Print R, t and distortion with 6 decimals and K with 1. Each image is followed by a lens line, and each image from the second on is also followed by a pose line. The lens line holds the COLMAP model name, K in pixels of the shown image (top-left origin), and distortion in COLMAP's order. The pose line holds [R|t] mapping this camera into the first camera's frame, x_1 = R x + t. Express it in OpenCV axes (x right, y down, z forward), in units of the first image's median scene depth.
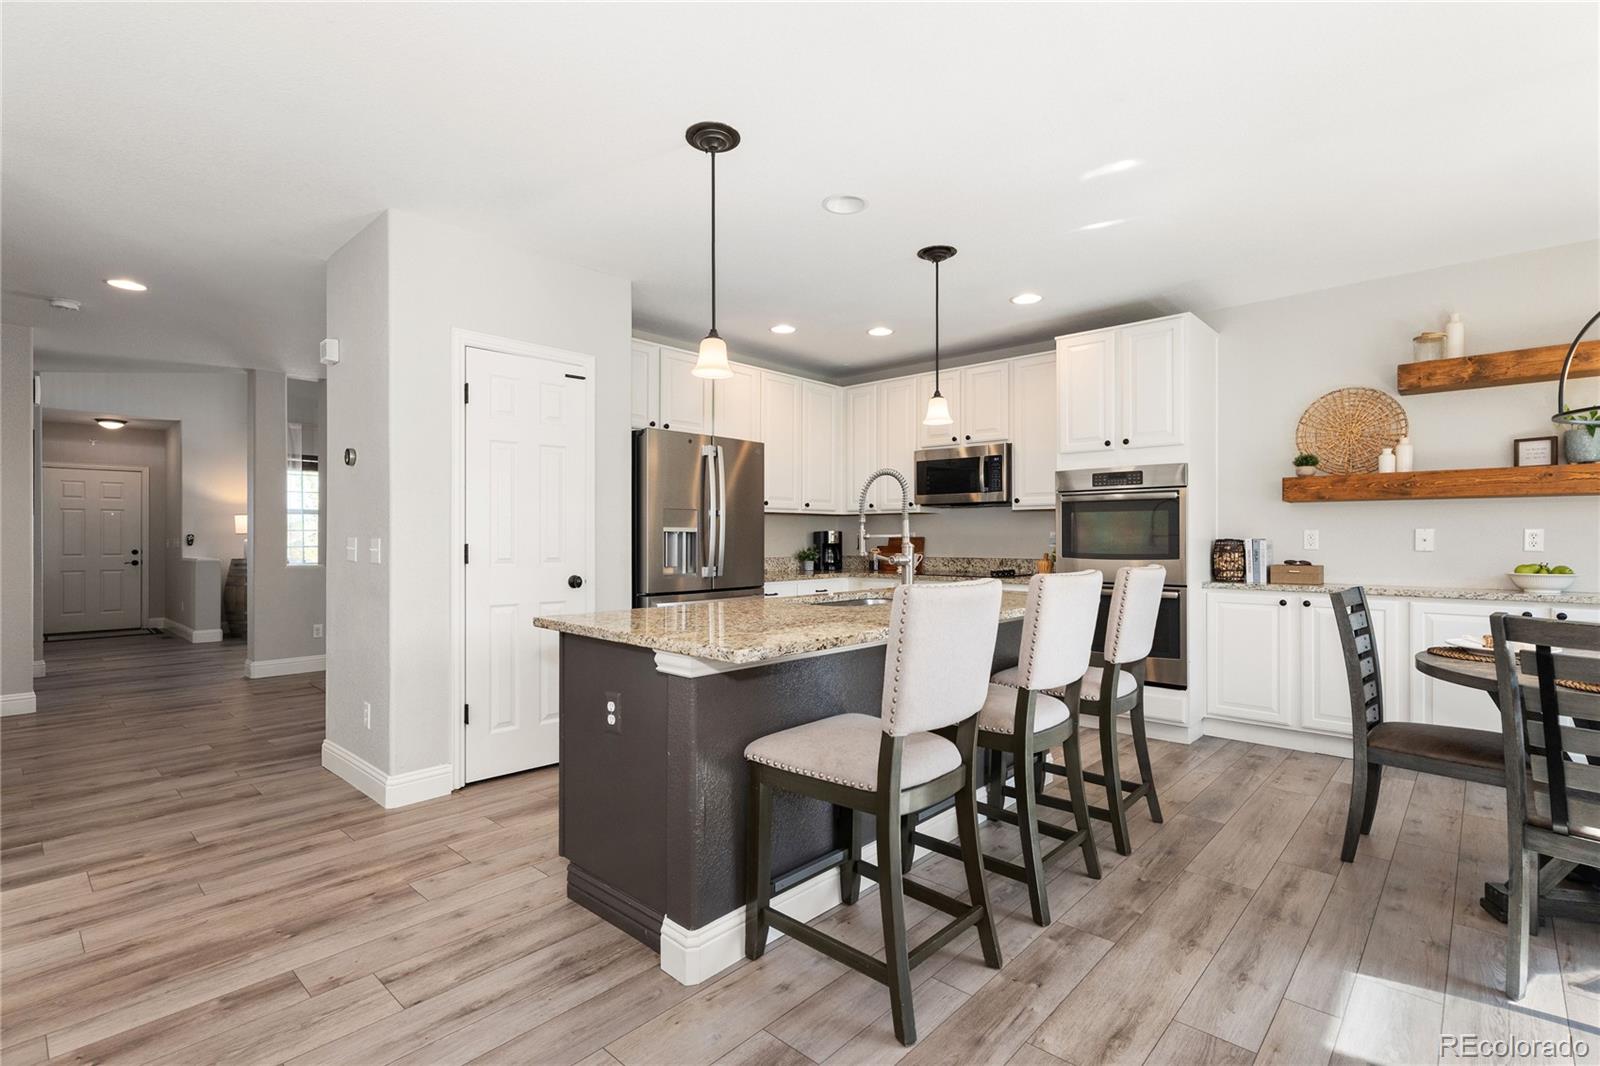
lens RADIAL K [[749.1, 0, 801.9], [0, 749.1, 537.0], [0, 0, 1]] dist [0.004388, 0.000122]
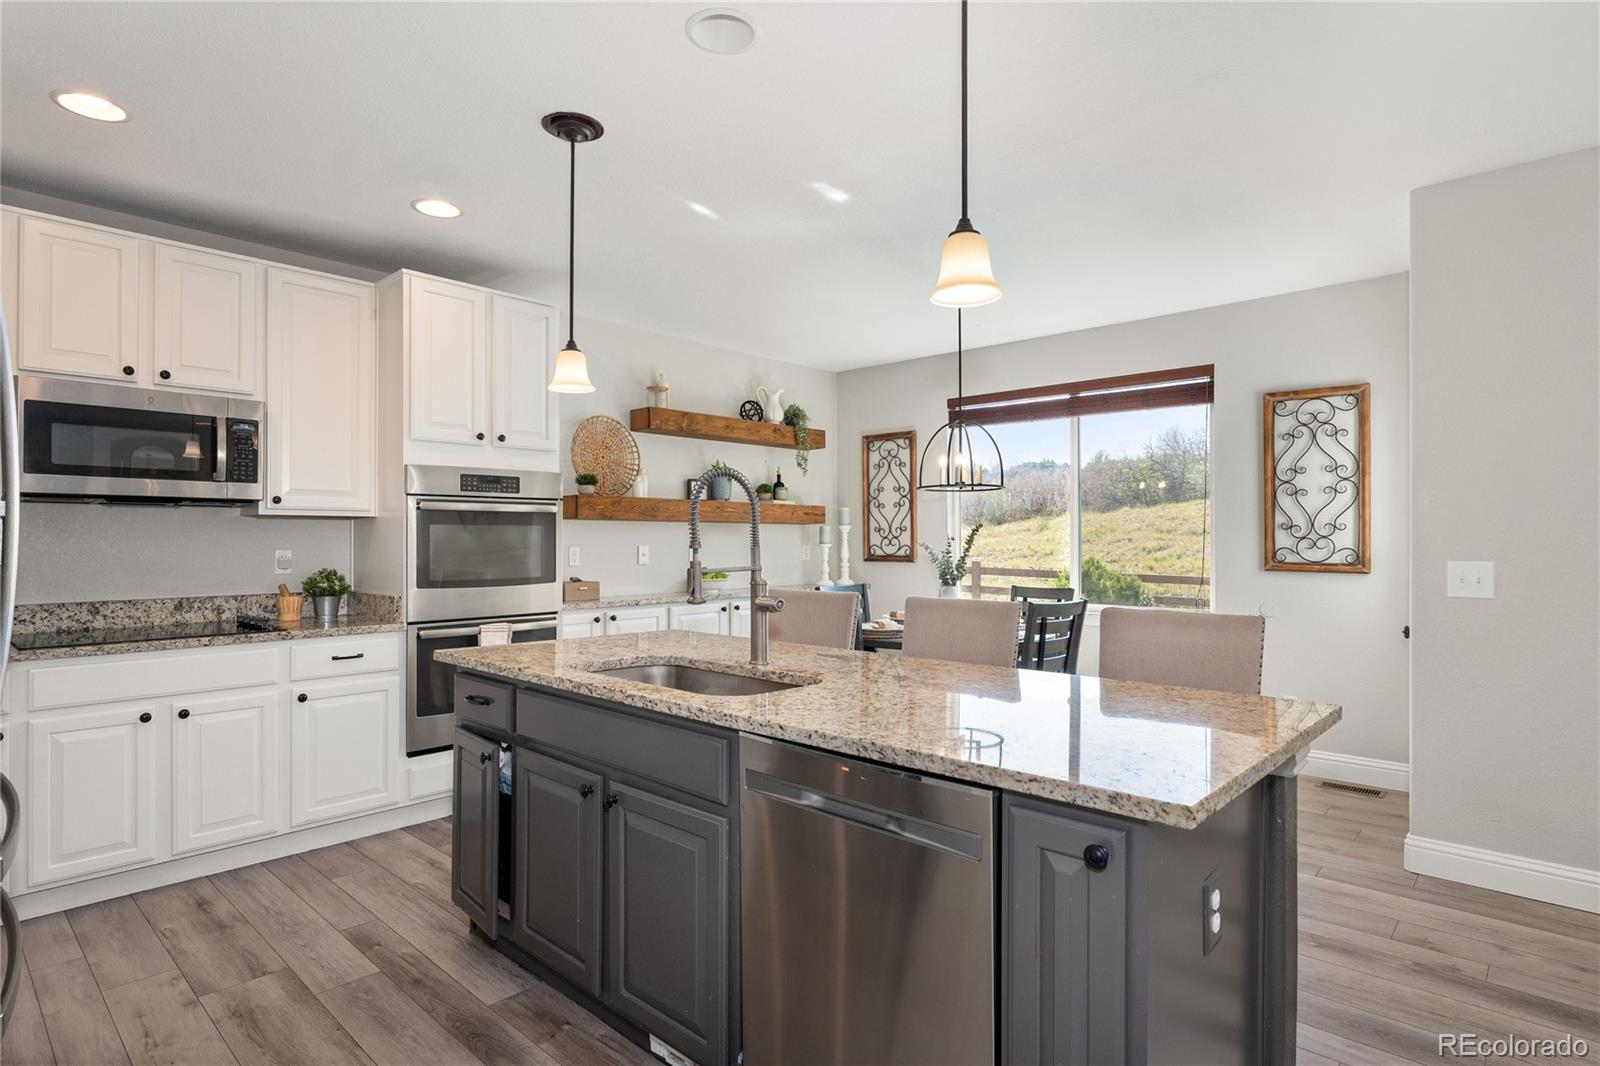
lens RADIAL K [[833.8, 0, 794.1], [0, 833.8, 533.8], [0, 0, 1]] dist [-0.001519, 0.001807]
pose [[0.008538, 0.005423, 0.999949, -0.489516], [0.000510, 0.999985, -0.005427, -0.022043], [-0.999963, 0.000556, 0.008535, 0.735001]]
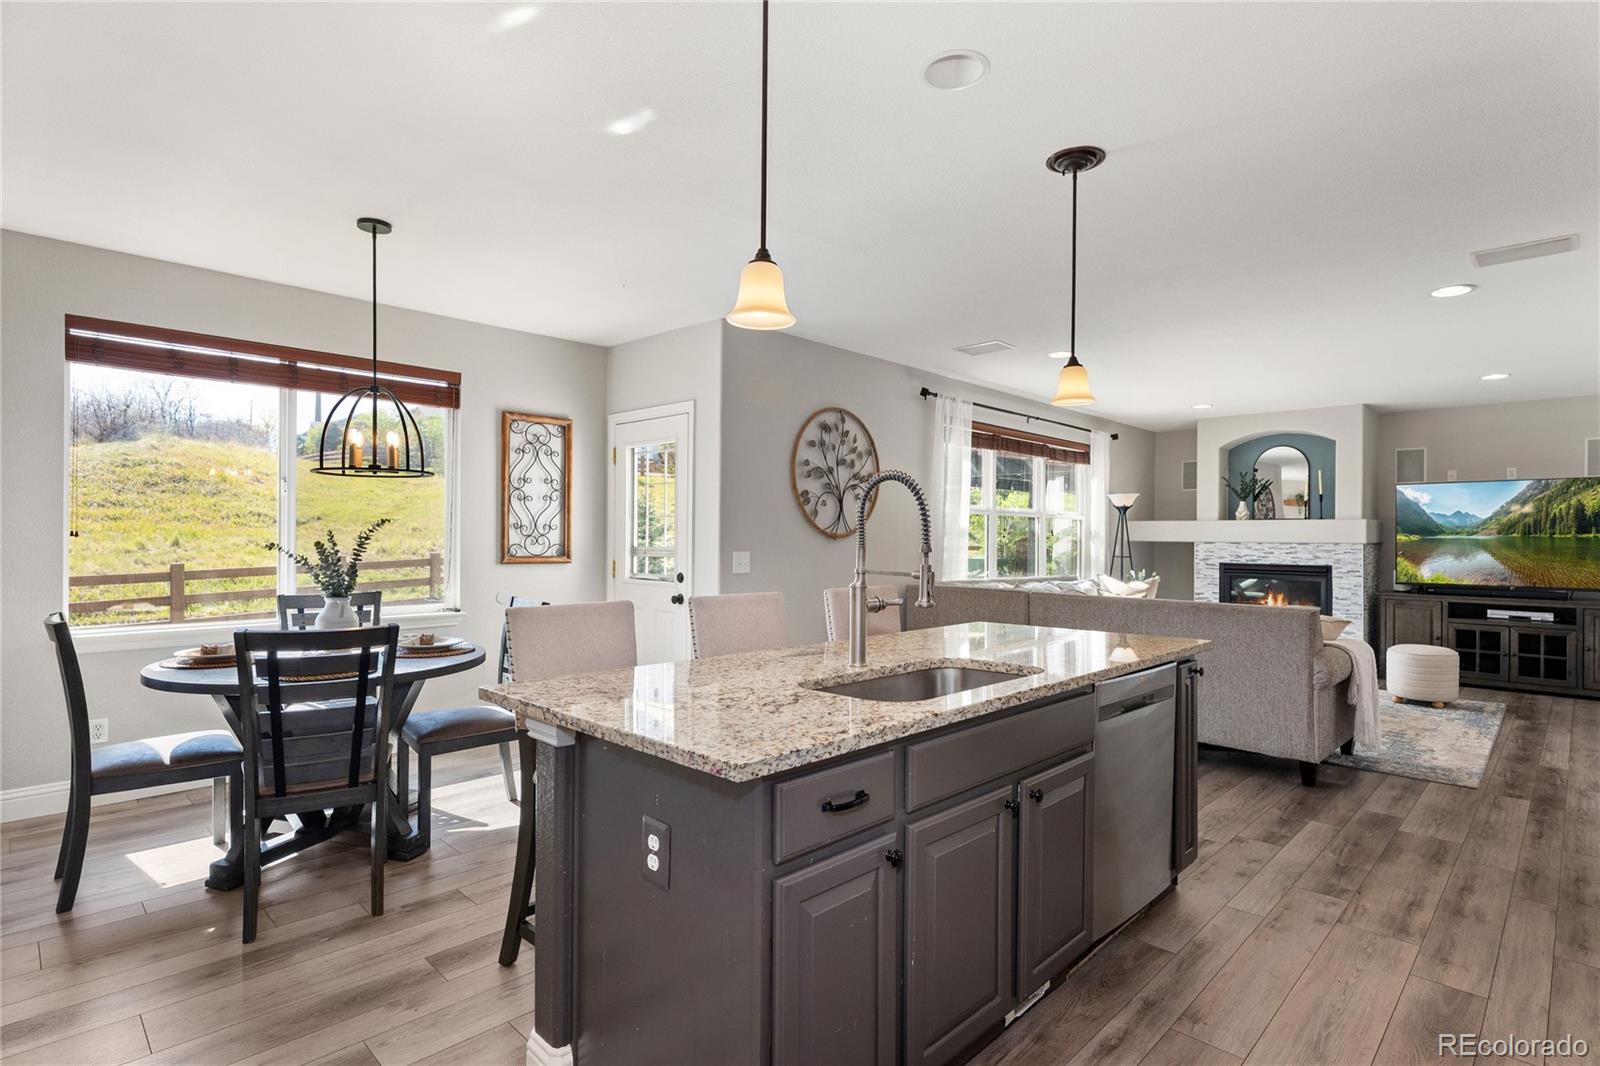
lens RADIAL K [[806.9, 0, 795.6], [0, 806.9, 533.9], [0, 0, 1]] dist [0.006512, -0.002045]
pose [[-0.999384, -0.008006, 0.034174, 0.132954], [-0.008075, 0.999966, -0.001901, -0.026229], [-0.034158, -0.002176, -0.999414, 1.348424]]
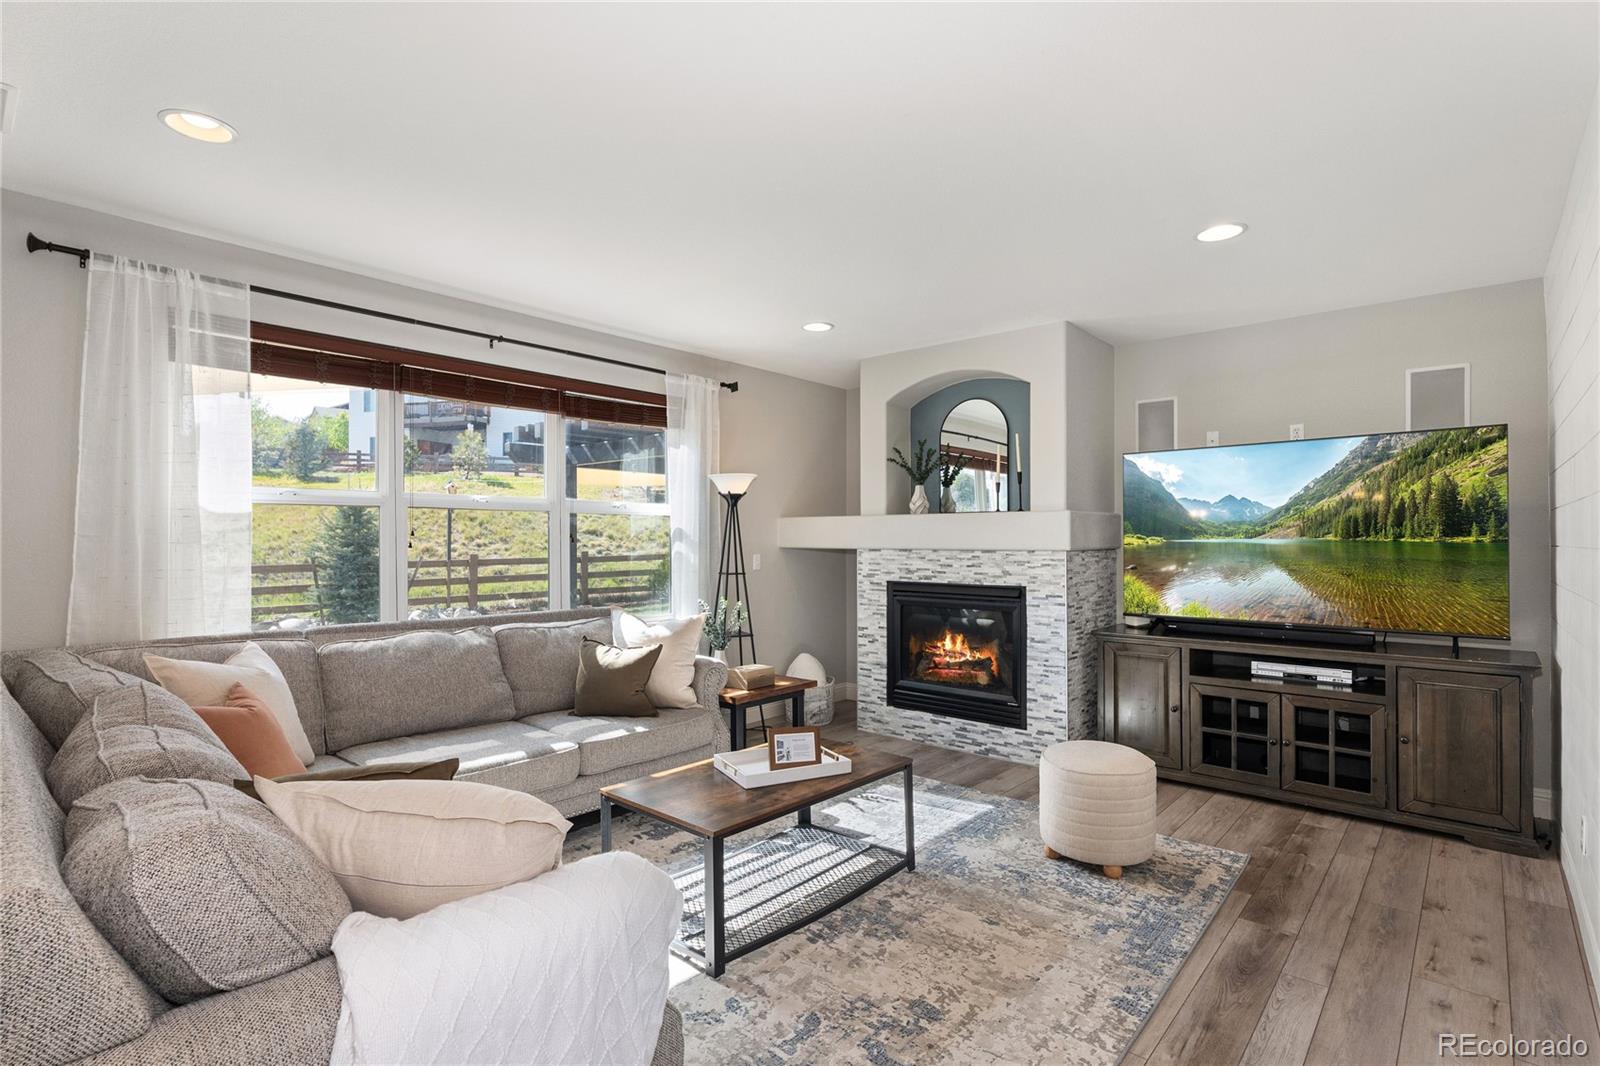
lens RADIAL K [[778.7, 0, 798.6], [0, 778.7, 533.5], [0, 0, 1]] dist [-0.000100, 0.003748]
pose [[-0.999823, 0.000993, -0.018775, -0.712425], [0.001076, 0.999990, -0.004372, -0.037508], [0.018770, -0.004392, -0.999814, 0.524171]]
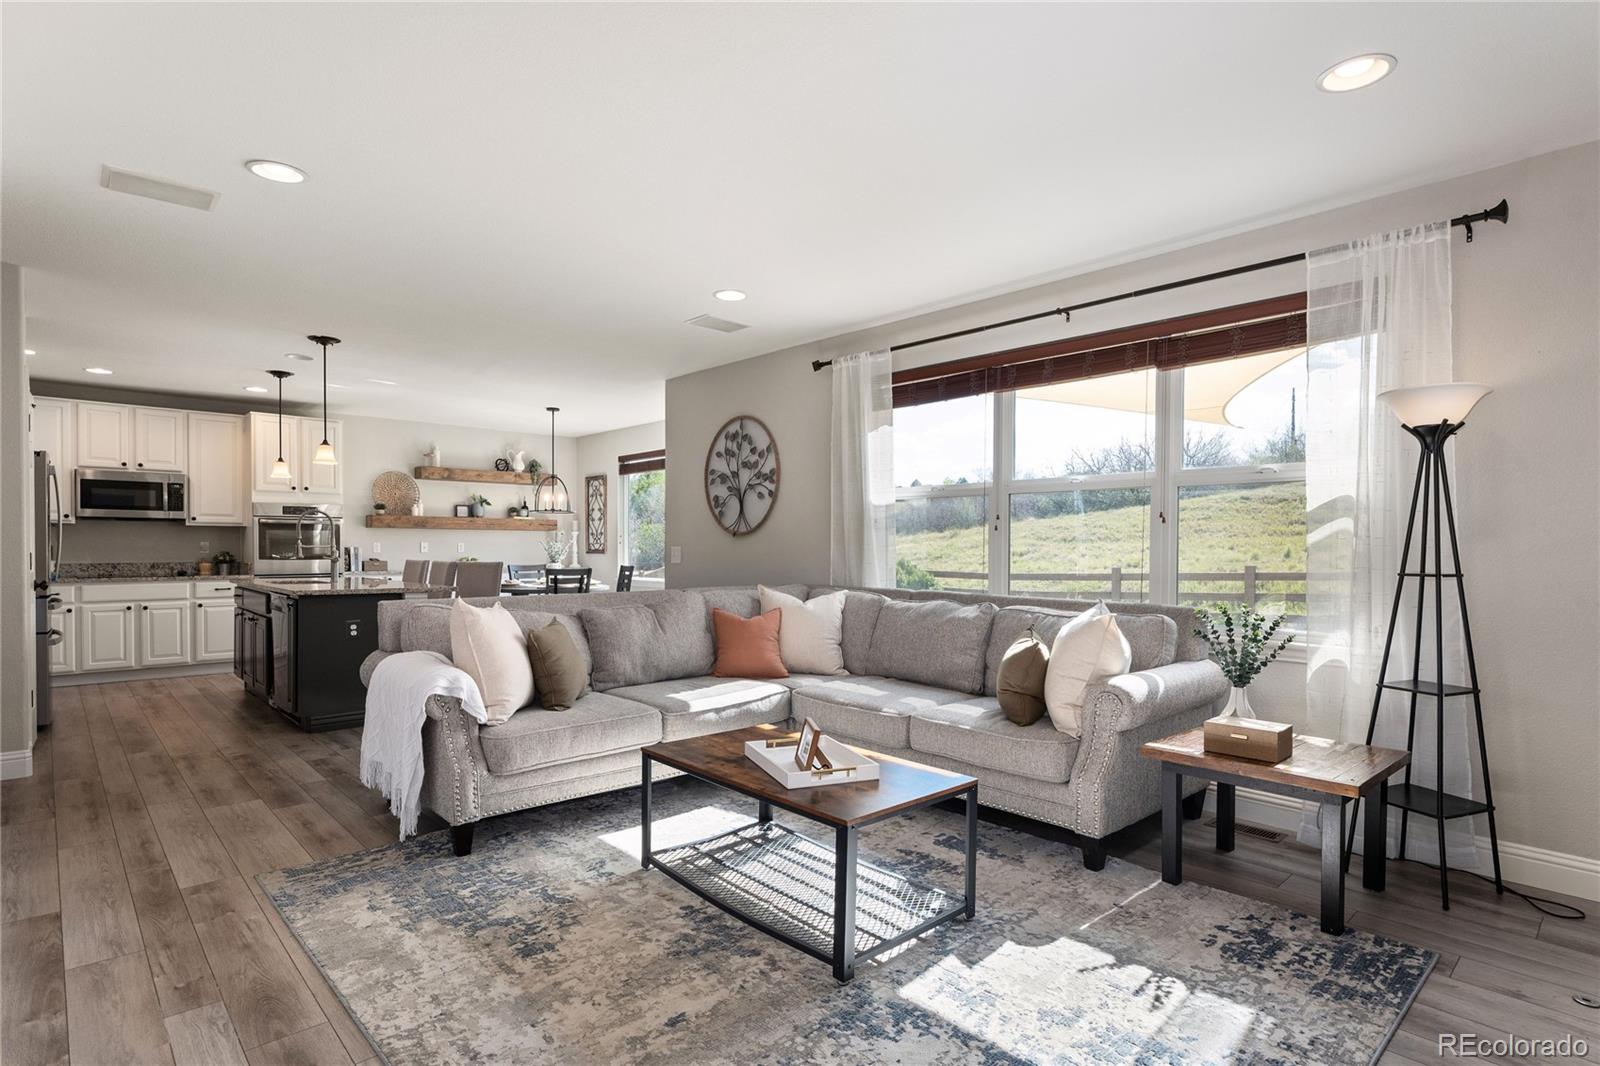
lens RADIAL K [[806.9, 0, 798.7], [0, 806.9, 558.8], [0, 0, 1]] dist [0.006512, -0.002045]
pose [[0.077796, -0.015242, 0.996853, -1.369320], [-0.002587, 0.999877, 0.015490, -0.002372], [-0.996966, -0.003784, 0.077747, -0.243637]]
